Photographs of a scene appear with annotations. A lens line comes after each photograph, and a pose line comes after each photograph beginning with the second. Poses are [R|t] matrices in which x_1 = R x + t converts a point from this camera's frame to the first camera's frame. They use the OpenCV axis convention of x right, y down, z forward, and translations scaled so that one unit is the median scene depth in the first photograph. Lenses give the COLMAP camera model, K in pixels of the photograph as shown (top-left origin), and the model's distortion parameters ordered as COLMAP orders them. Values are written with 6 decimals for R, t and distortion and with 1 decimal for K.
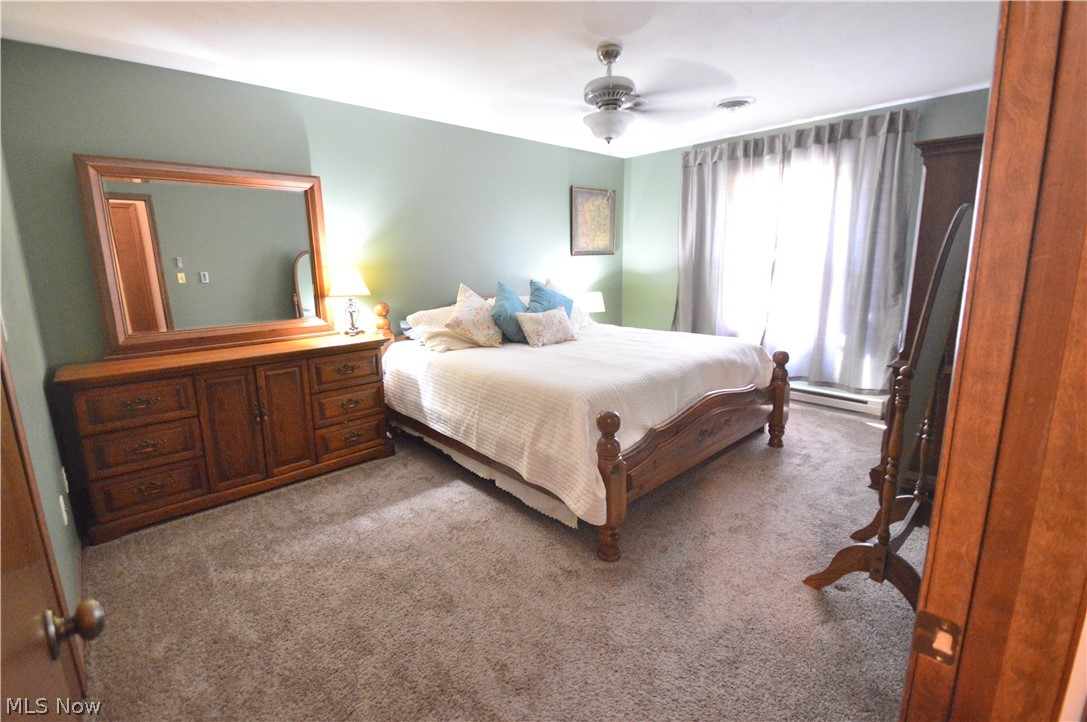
lens RADIAL K [[484.3, 0, 538.9], [0, 484.3, 353.5], [0, 0, 1]] dist [0.021304, -0.019850]
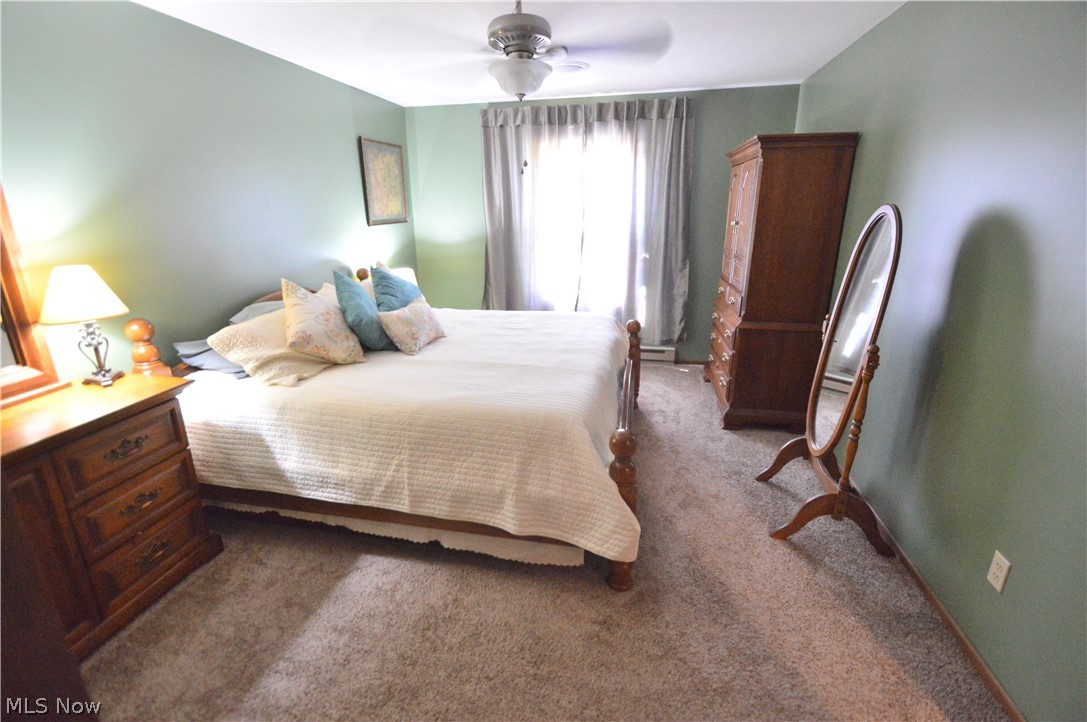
lens RADIAL K [[484.3, 0, 538.9], [0, 484.3, 353.5], [0, 0, 1]] dist [0.021304, -0.019850]
pose [[0.819553, -0.159173, 0.550451, -0.276728], [0.108180, 0.986348, 0.124153, -0.091256], [-0.562698, -0.042202, 0.825584, 0.234835]]
